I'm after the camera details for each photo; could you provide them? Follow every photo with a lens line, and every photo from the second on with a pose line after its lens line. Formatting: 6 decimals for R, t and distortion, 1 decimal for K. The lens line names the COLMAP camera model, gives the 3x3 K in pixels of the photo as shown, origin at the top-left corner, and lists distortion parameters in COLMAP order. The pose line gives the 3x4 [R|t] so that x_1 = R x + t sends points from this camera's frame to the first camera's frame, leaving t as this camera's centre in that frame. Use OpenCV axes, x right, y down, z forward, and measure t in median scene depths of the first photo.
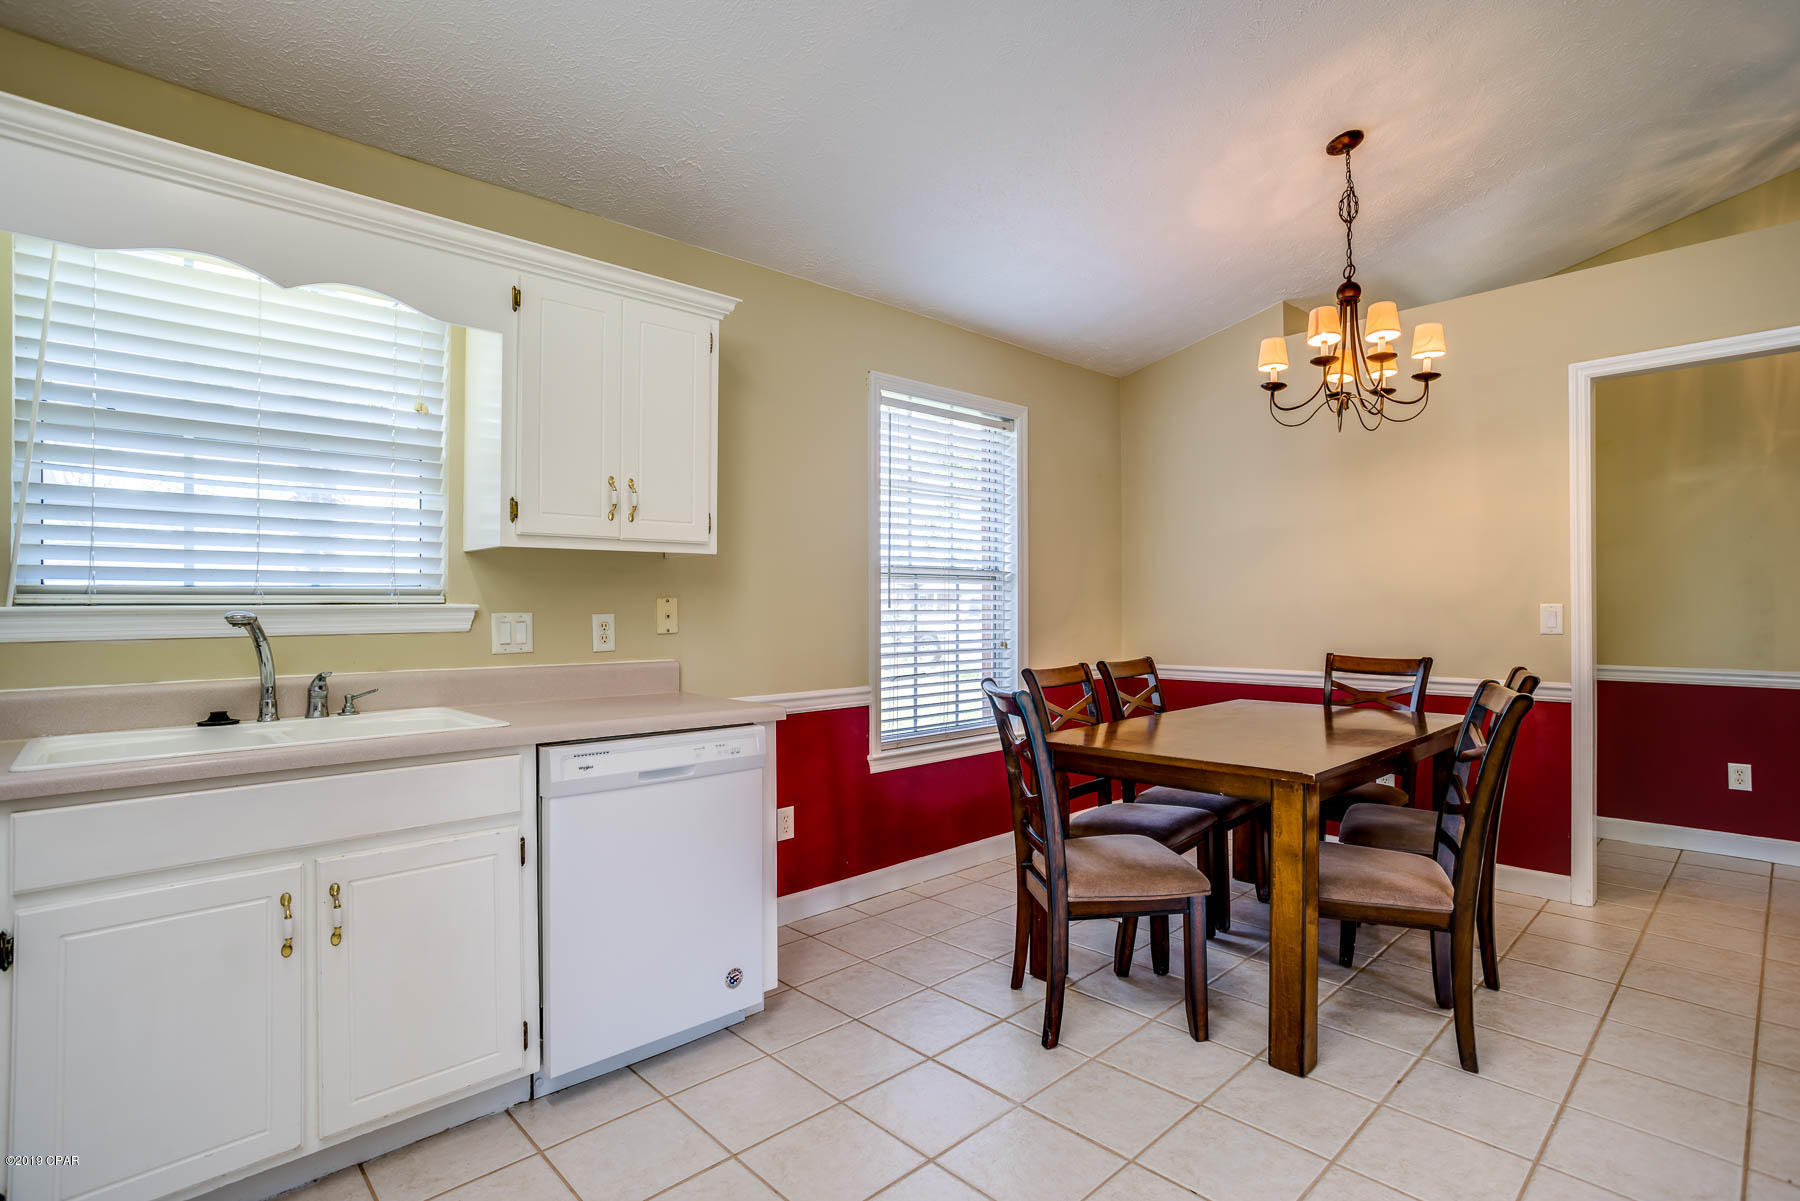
lens RADIAL K [[871.2, 0, 903.5], [0, 871.2, 620.1], [0, 0, 1]] dist [-0.045173, 0.011768]
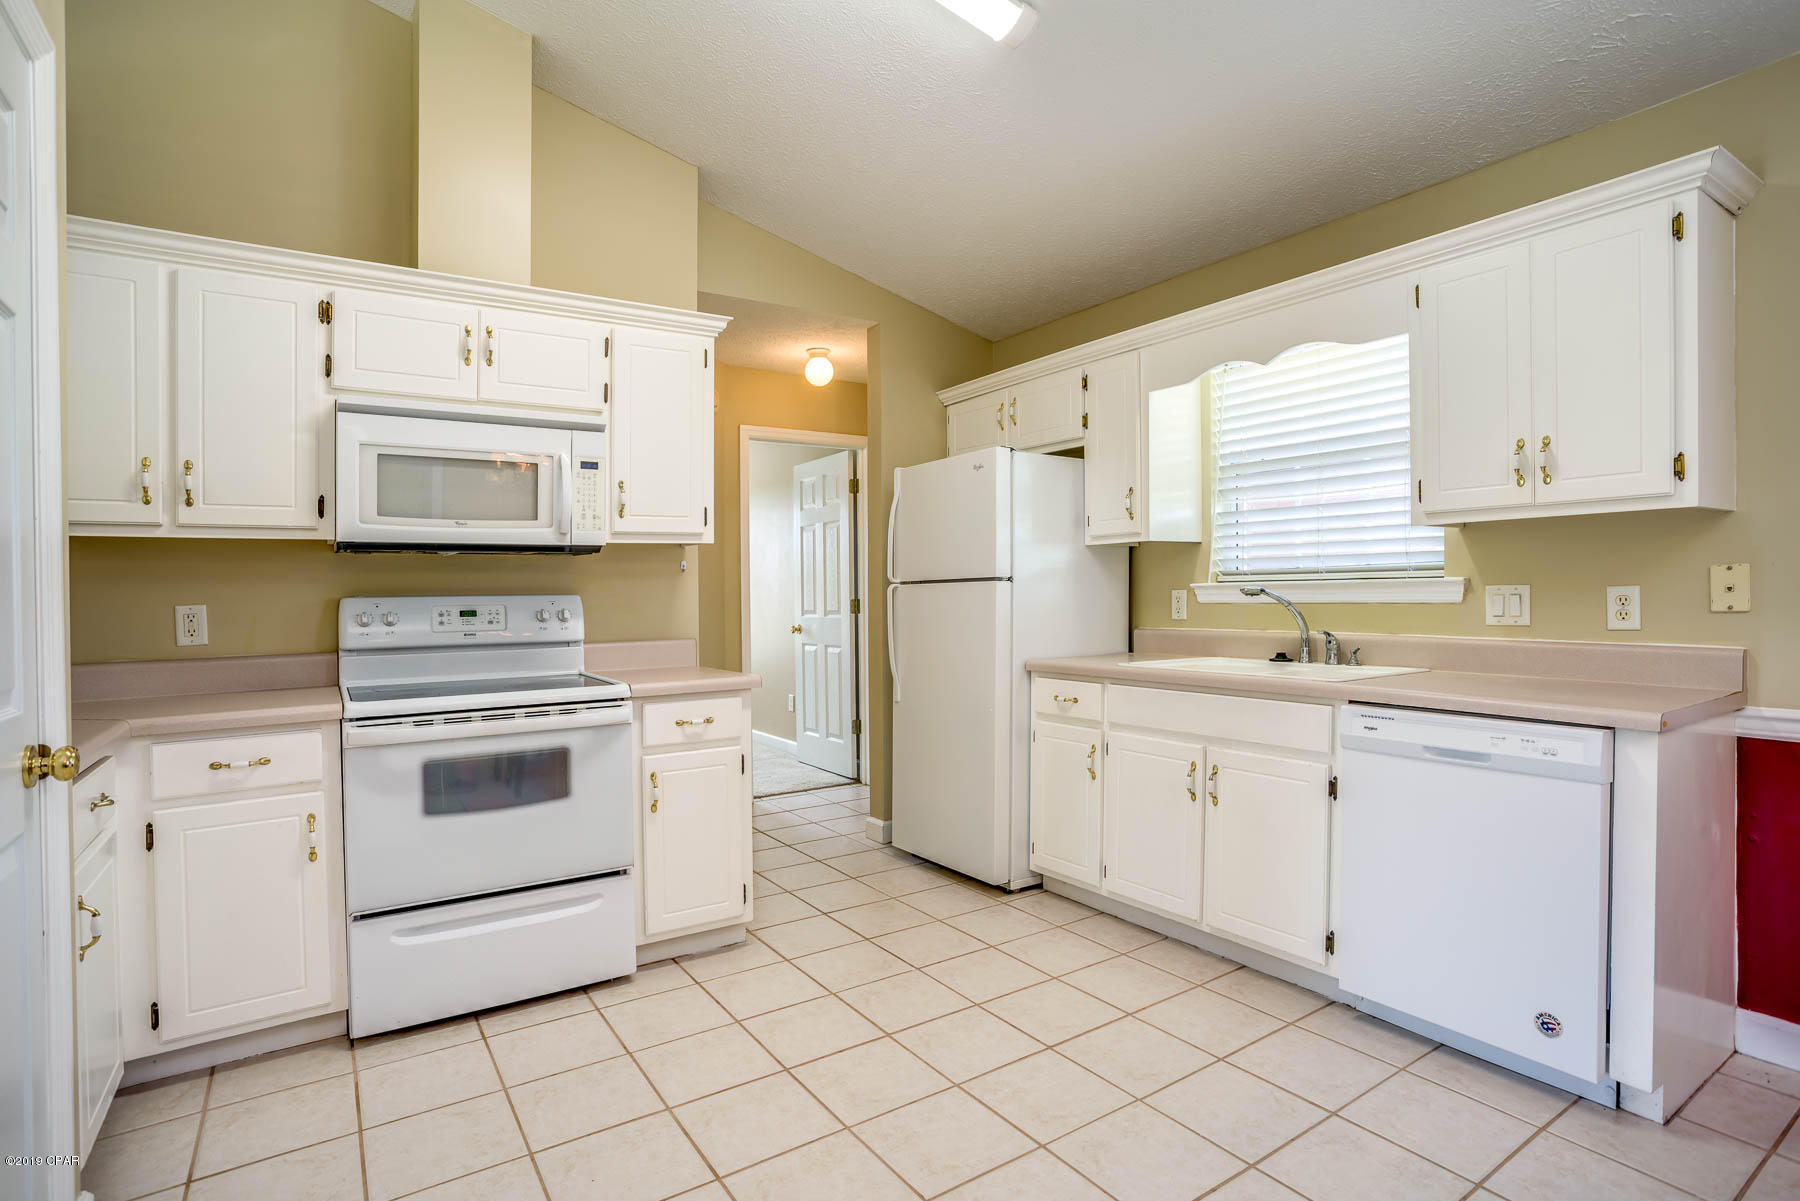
lens RADIAL K [[871.2, 0, 889.9], [0, 871.2, 624.5], [0, 0, 1]] dist [-0.045173, 0.011768]
pose [[-0.176748, 0.046513, -0.983156, 0.739477], [0.004555, 0.998911, 0.046439, -0.013674], [0.984246, 0.003730, -0.176767, 0.545105]]
